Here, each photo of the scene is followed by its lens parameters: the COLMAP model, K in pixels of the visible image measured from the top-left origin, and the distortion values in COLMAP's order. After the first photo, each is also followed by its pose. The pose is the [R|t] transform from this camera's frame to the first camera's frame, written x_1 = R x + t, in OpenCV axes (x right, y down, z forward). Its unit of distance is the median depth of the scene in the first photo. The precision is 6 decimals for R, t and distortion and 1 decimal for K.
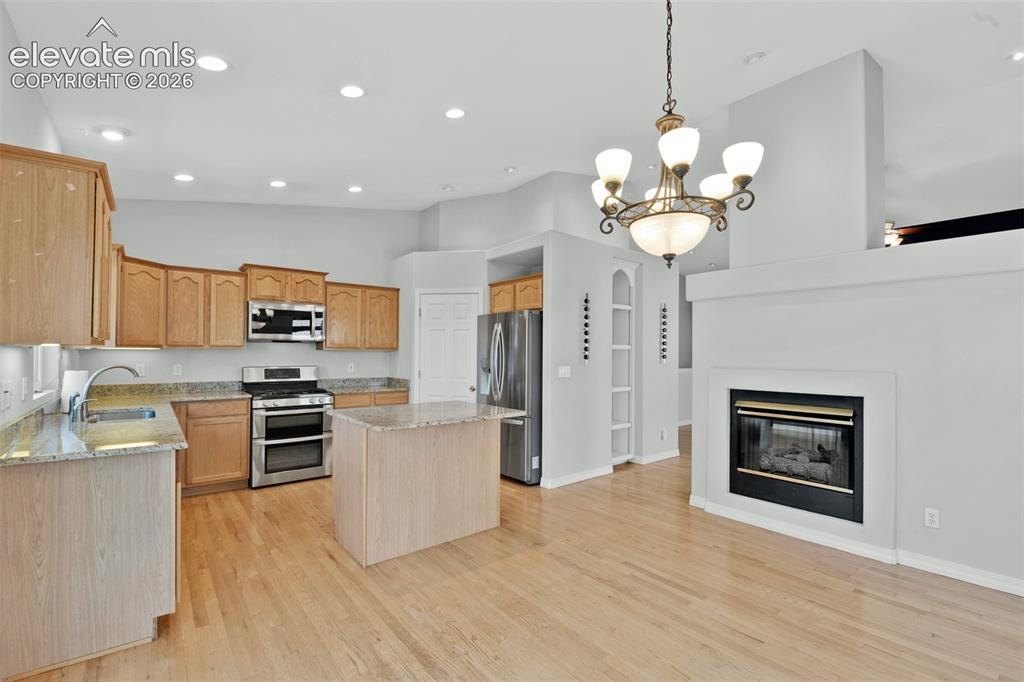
lens RADIAL K [[446.7, 0, 535.9], [0, 446.7, 349.5], [0, 0, 1]] dist [-0.000381, -0.000214]
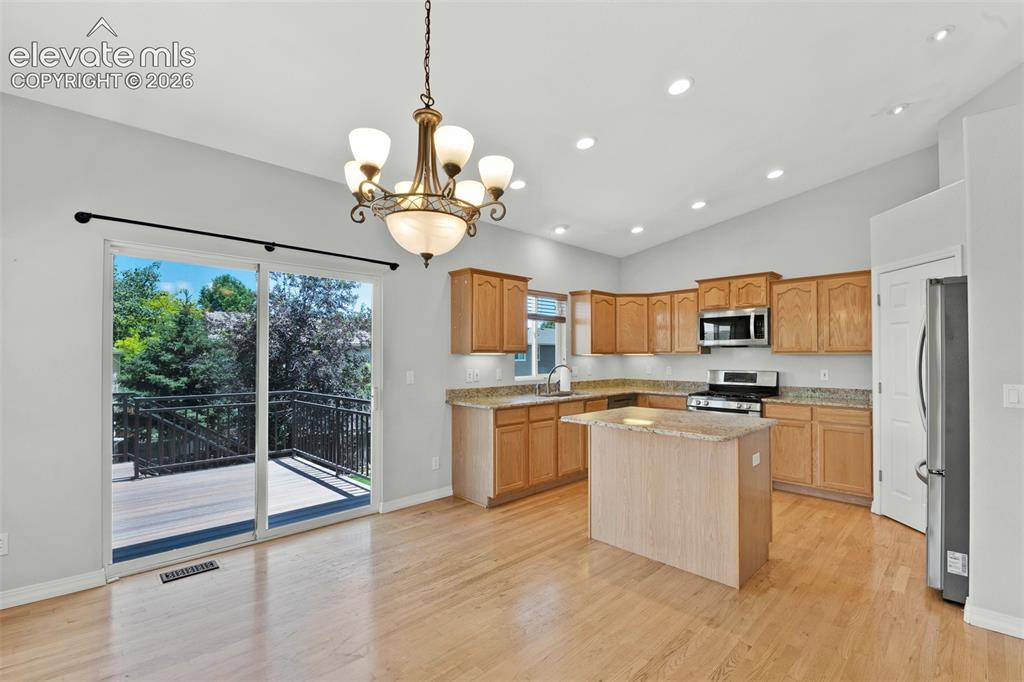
lens RADIAL K [[462.5, 0, 509.3], [0, 462.5, 353.7], [0, 0, 1]] dist [-0.003940, -0.000284]
pose [[0.058833, -0.012287, -0.998192, 0.751415], [0.007975, 0.999898, -0.011838, 0.011022], [0.998236, -0.007264, 0.058925, 0.649776]]
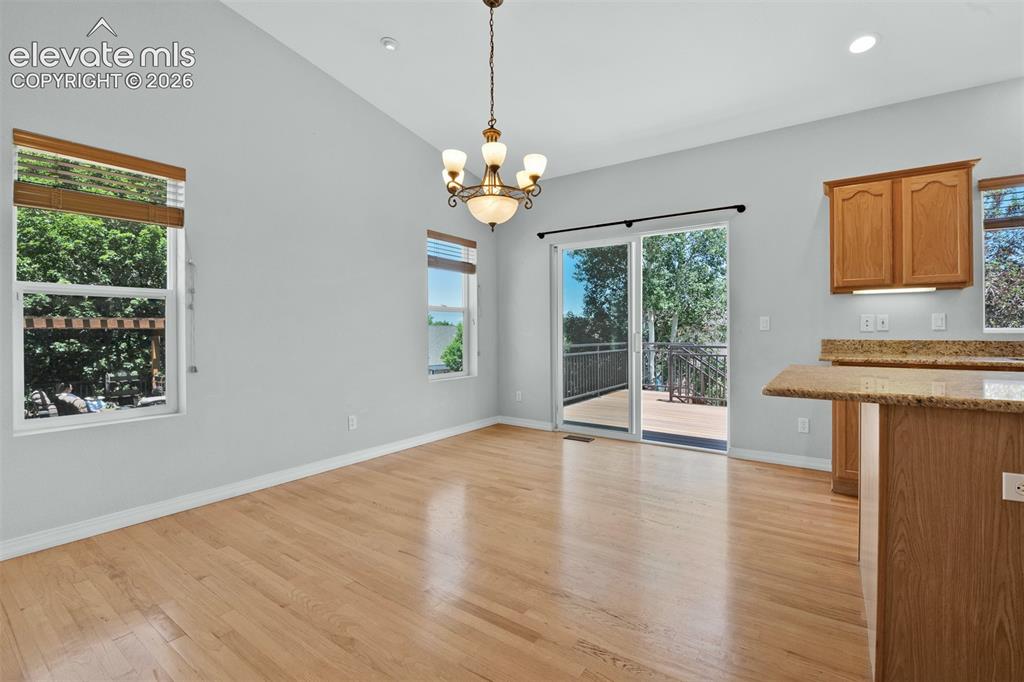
lens RADIAL K [[449.3, 0, 512.0], [0, 449.3, 341.0], [0, 0, 1]] dist [-0.026005, -0.000397]
pose [[-0.970872, 0.001235, -0.239596, 0.338559], [-0.002028, 0.999909, 0.013372, 0.093768], [0.239590, 0.013468, -0.970781, 1.431233]]
